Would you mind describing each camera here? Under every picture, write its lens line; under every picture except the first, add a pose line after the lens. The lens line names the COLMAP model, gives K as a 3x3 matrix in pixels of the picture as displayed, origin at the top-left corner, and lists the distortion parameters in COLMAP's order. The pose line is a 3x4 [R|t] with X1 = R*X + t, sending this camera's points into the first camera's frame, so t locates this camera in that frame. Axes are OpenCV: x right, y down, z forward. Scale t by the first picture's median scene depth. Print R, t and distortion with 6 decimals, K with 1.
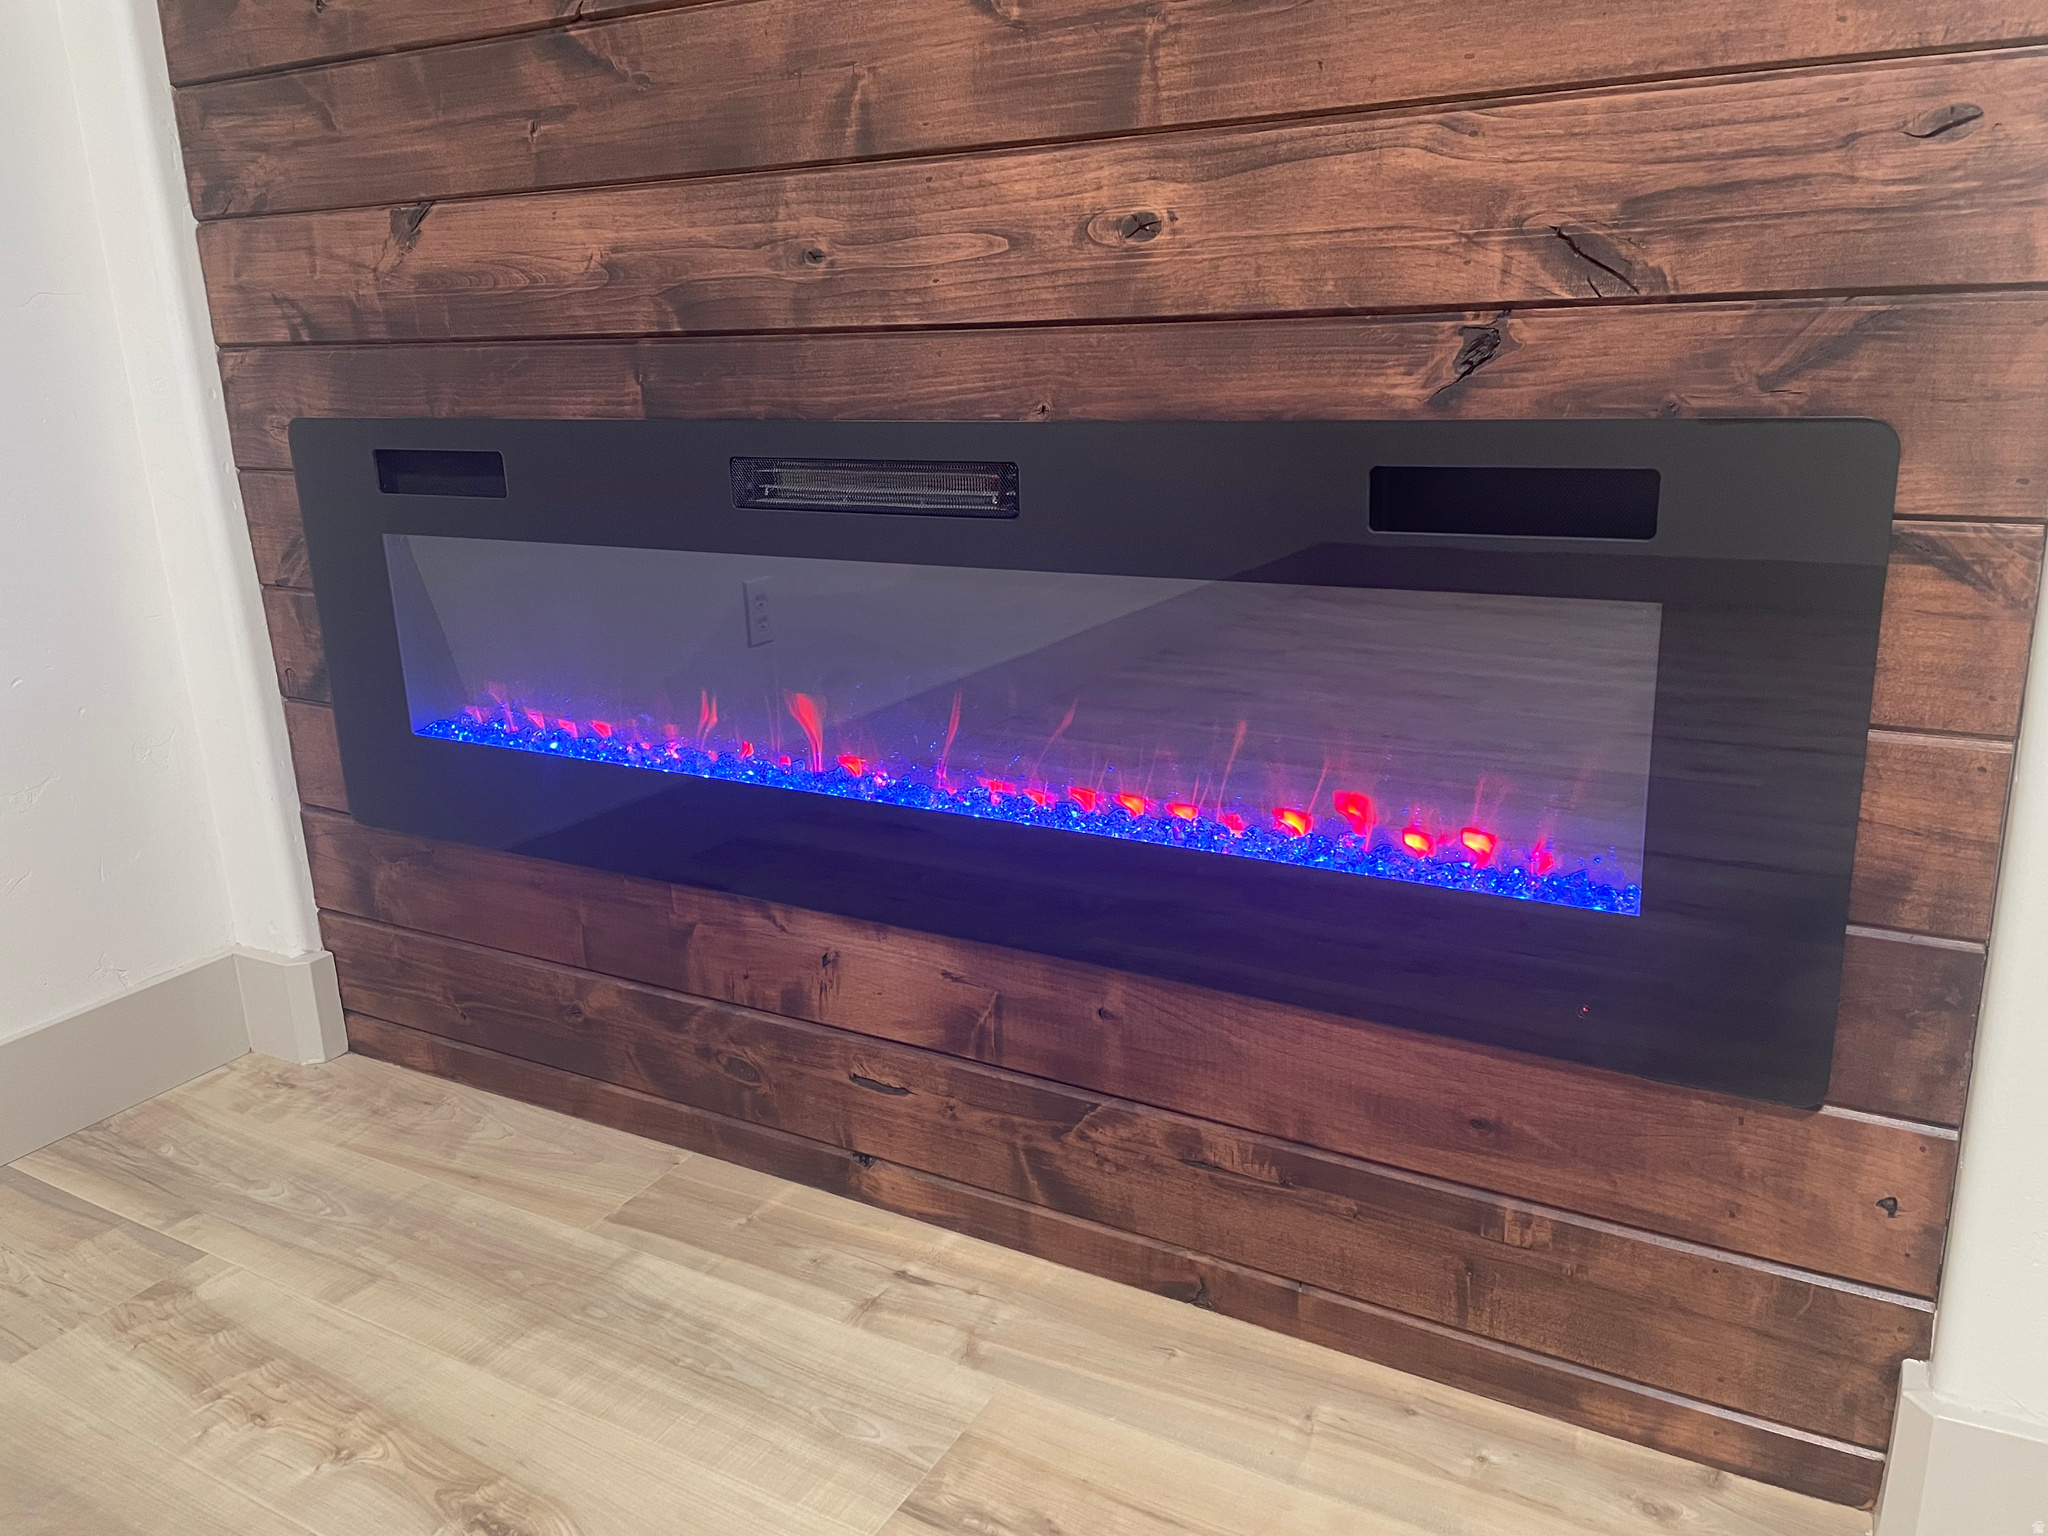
lens RADIAL K [[1565.3, 0, 1022.5], [0, 1565.3, 759.4], [0, 0, 1]] dist [0.079652, -0.101803]
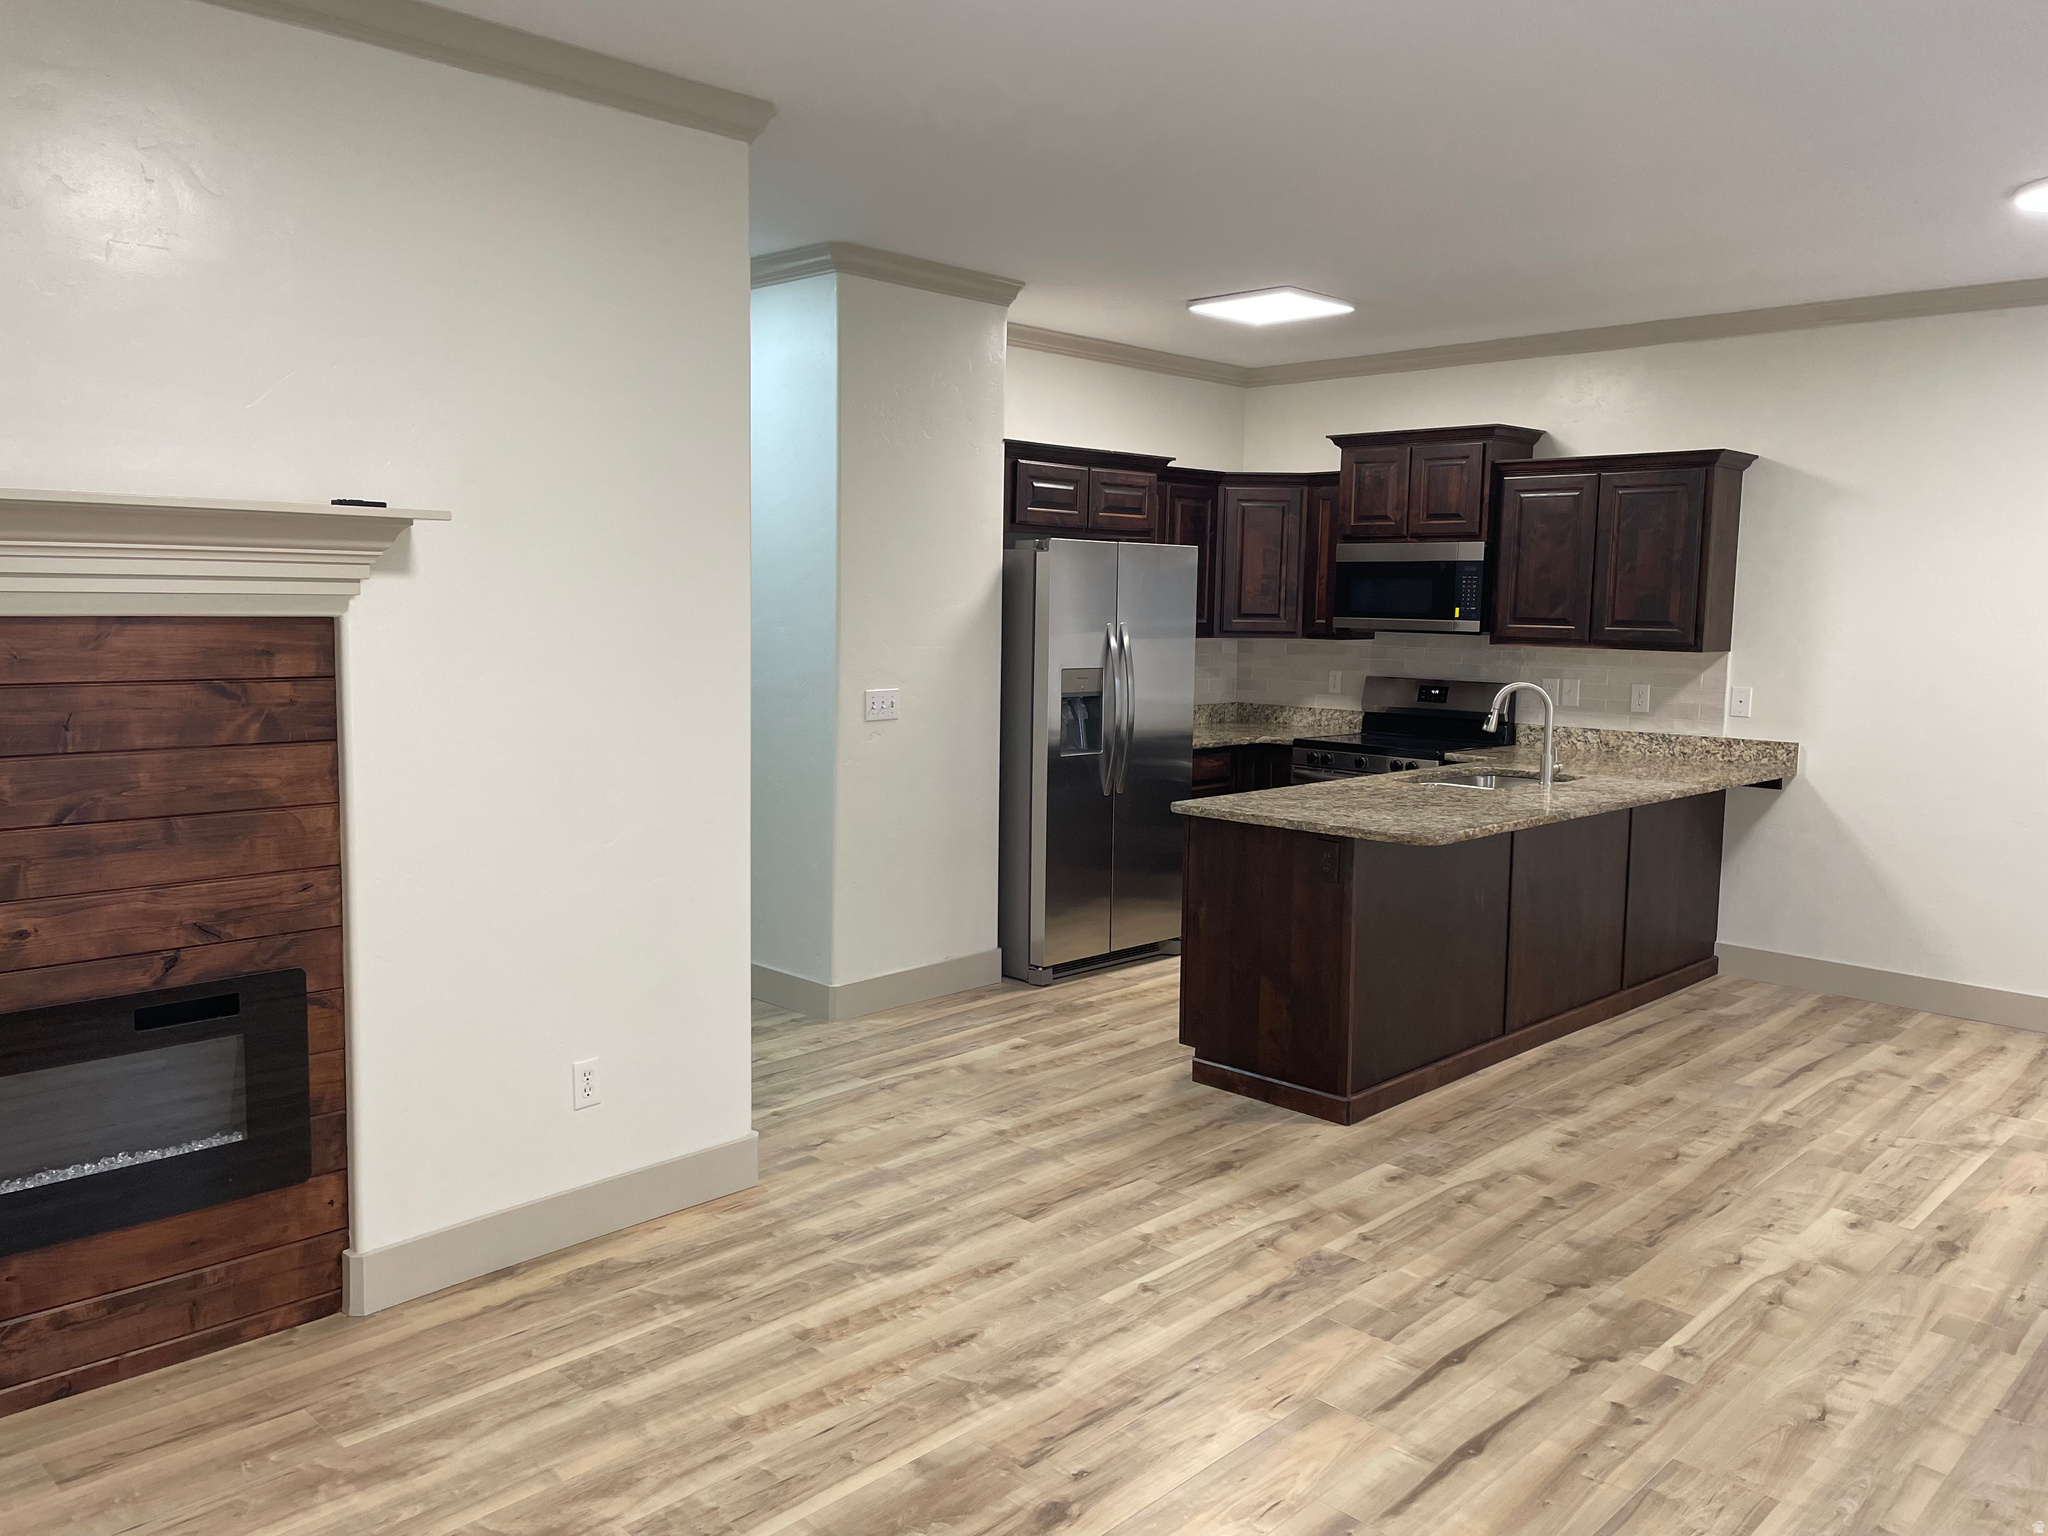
lens RADIAL K [[1565.3, 0, 1036.5], [0, 1565.3, 762.3], [0, 0, 1]] dist [0.079652, -0.101803]
pose [[0.224667, -0.059026, 0.972646, -1.697134], [0.245017, 0.969516, 0.002241, -0.182009], [-0.943128, 0.237811, 0.232281, -0.993779]]
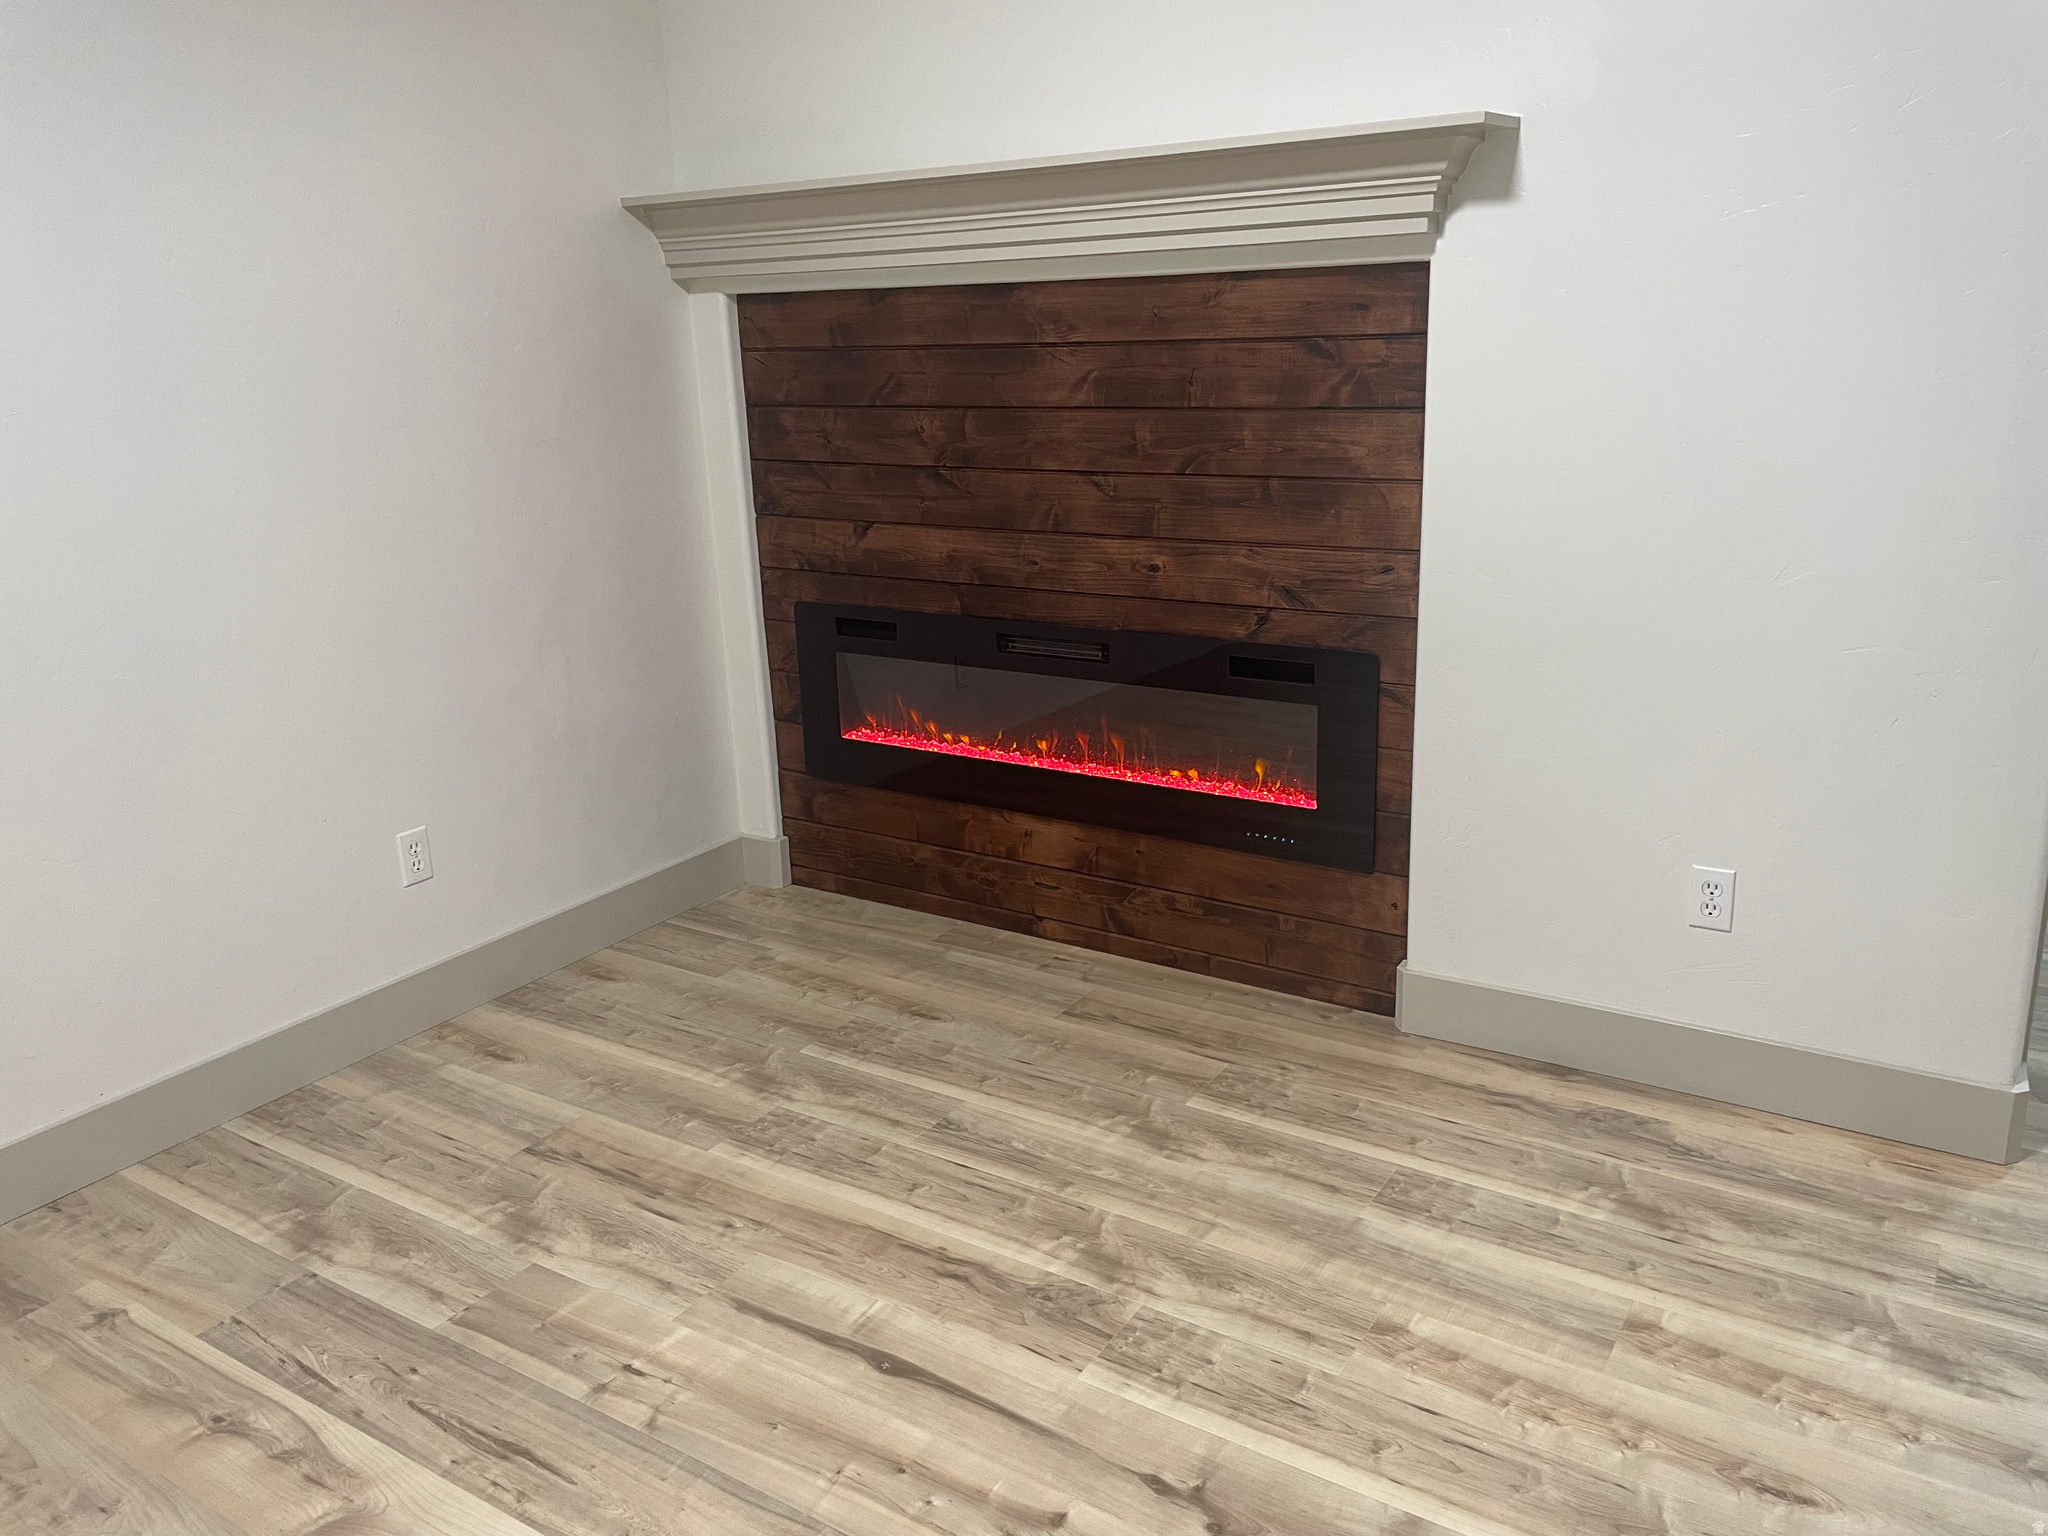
lens RADIAL K [[1565.3, 0, 1021.8], [0, 1565.3, 759.2], [0, 0, 1]] dist [0.079652, -0.101803]
pose [[0.998463, 0.018142, -0.052361, -0.007971], [-0.018029, 0.999834, 0.002634, 0.006200], [0.052400, -0.001686, 0.998625, -1.586504]]
